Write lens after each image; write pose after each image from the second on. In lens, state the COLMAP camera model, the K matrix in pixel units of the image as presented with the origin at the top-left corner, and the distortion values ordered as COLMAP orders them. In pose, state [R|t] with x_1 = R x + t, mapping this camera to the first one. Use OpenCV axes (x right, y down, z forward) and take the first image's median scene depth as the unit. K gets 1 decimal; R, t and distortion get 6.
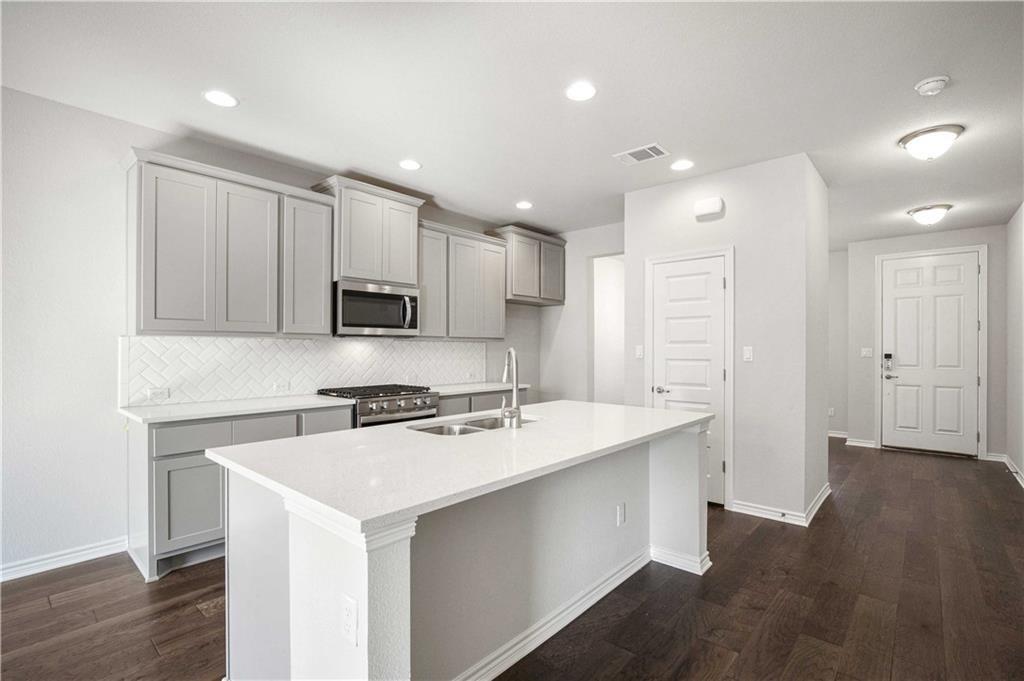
lens RADIAL K [[474.2, 0, 516.1], [0, 474.2, 346.7], [0, 0, 1]] dist [-0.033931, 0.005735]
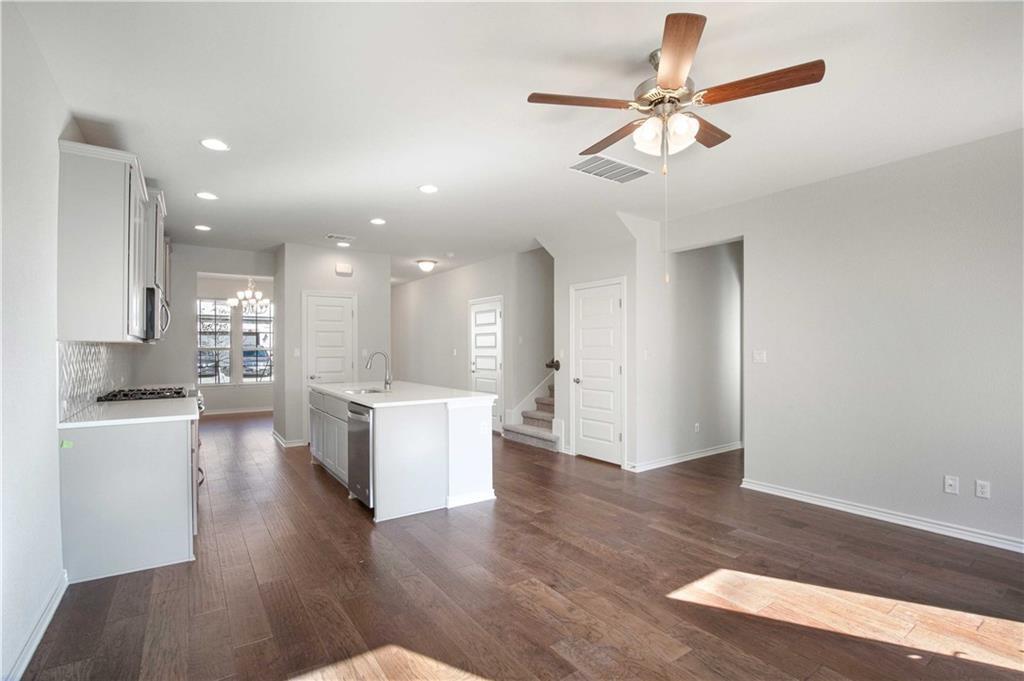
lens RADIAL K [[474.2, 0, 516.1], [0, 474.2, 346.7], [0, 0, 1]] dist [-0.033931, 0.005735]
pose [[0.234717, 0.002170, 0.972061, -1.120879], [-0.001026, 0.999998, -0.001984, -0.007425], [-0.972063, -0.000532, 0.234718, -0.023268]]
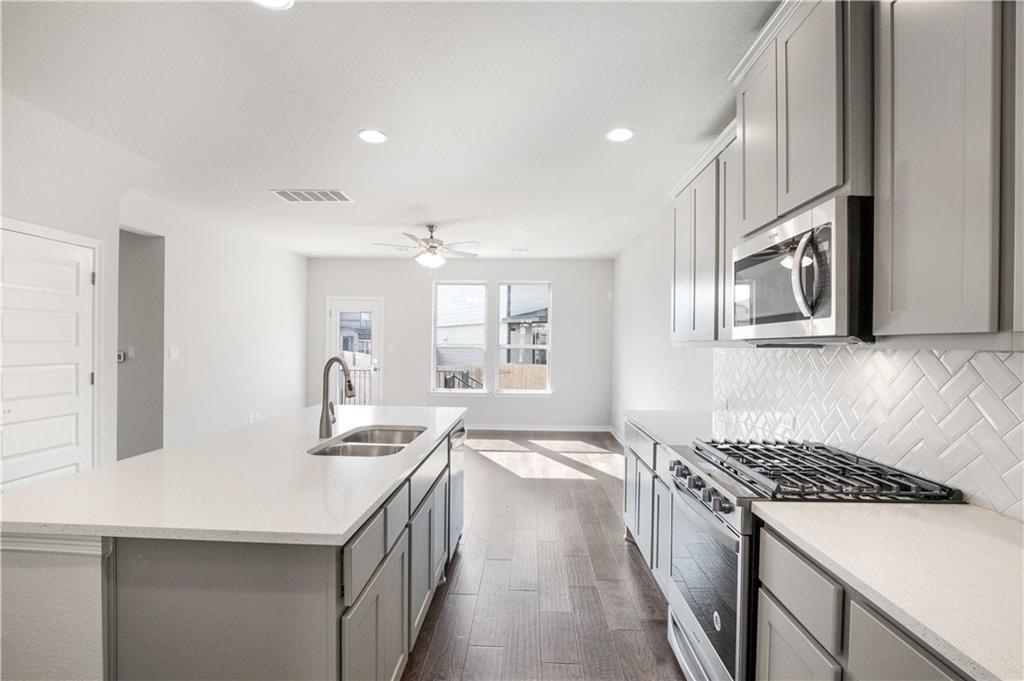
lens RADIAL K [[478.5, 0, 514.8], [0, 478.5, 340.4], [0, 0, 1]] dist [-0.022195, -0.000234]
pose [[-0.772190, -0.018035, -0.635135, 0.192241], [-0.012405, 0.999834, -0.013308, -0.013649], [0.635270, -0.002397, -0.772286, 1.193363]]
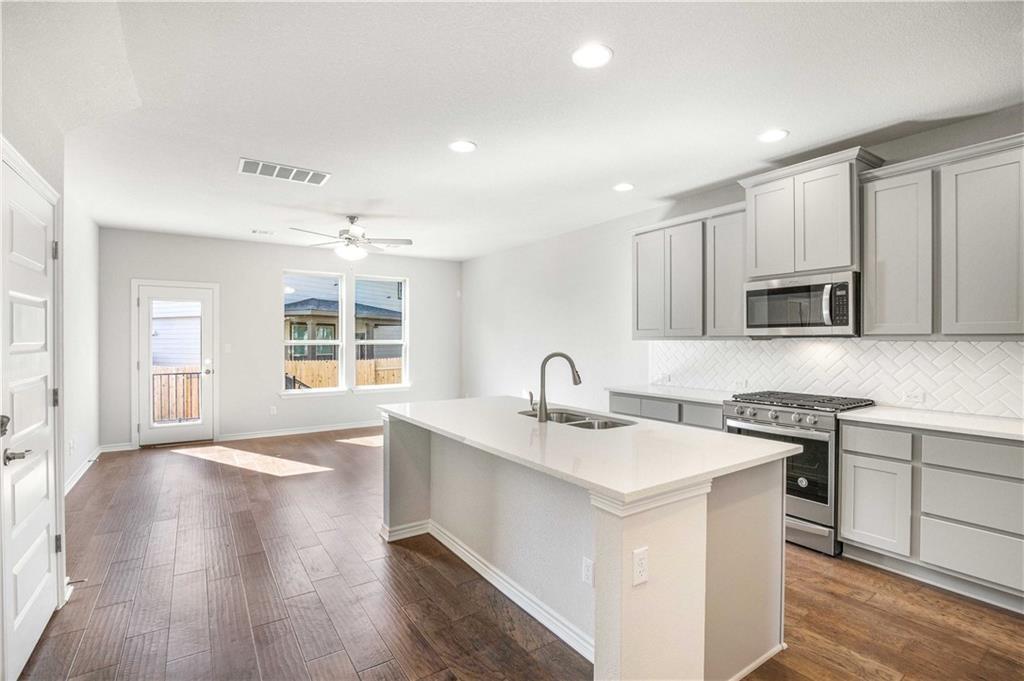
lens RADIAL K [[478.5, 0, 514.8], [0, 478.5, 340.4], [0, 0, 1]] dist [-0.022195, -0.000234]
pose [[-0.255388, -0.003725, -0.966832, 0.681233], [0.001452, 0.999990, -0.004237, -0.012037], [0.966838, -0.002485, -0.255380, 0.731288]]
